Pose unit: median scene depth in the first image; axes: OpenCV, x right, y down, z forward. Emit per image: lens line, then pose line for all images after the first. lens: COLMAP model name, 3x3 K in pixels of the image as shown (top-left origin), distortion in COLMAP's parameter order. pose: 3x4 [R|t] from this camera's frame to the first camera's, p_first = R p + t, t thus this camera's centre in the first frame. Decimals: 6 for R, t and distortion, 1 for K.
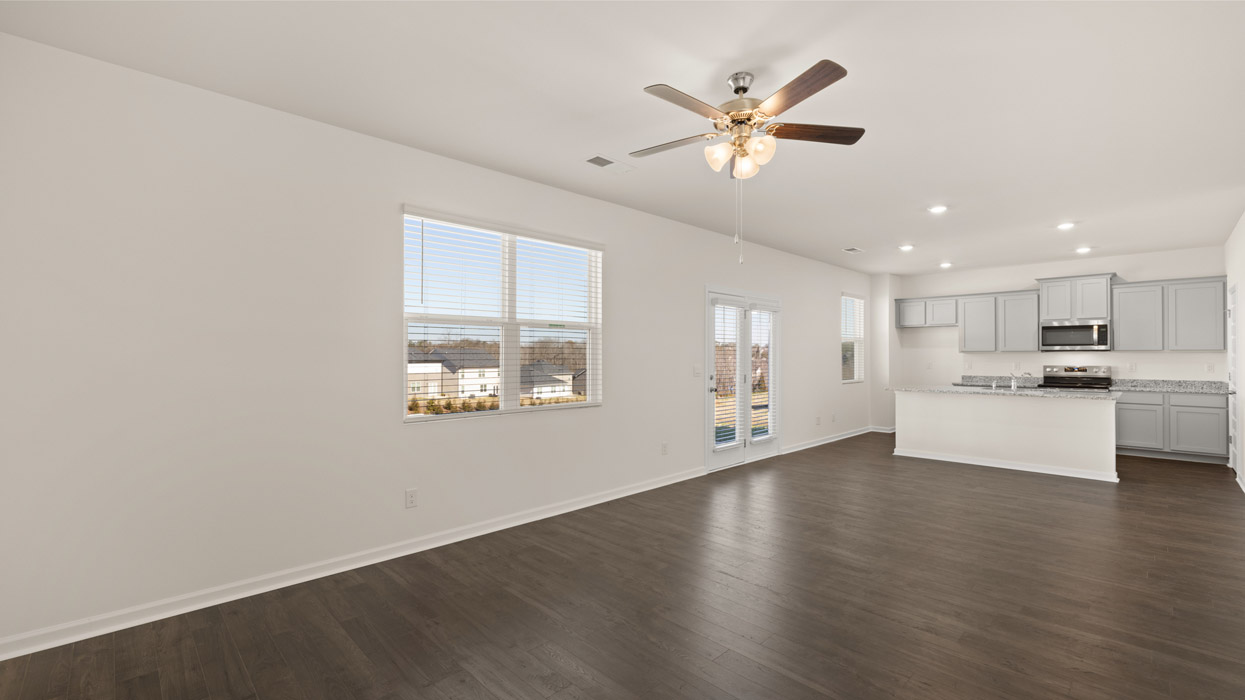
lens RADIAL K [[518.4, 0, 613.7], [0, 518.4, 352.4], [0, 0, 1]] dist [-0.005843, 0.000453]
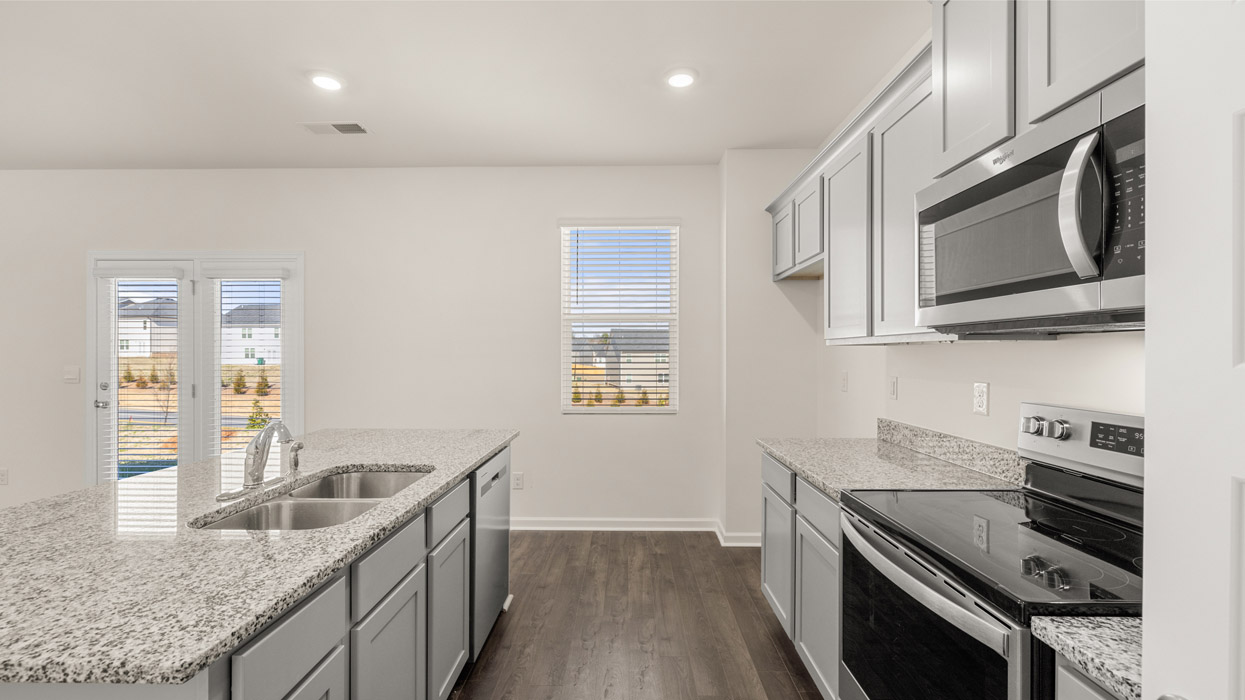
lens RADIAL K [[518.4, 0, 623.5], [0, 518.4, 353.7], [0, 0, 1]] dist [-0.005843, 0.000453]
pose [[0.711086, 0.001390, -0.703103, 0.941170], [0.002064, 0.999990, 0.004064, 0.005046], [0.703102, -0.004341, 0.711076, 0.813648]]
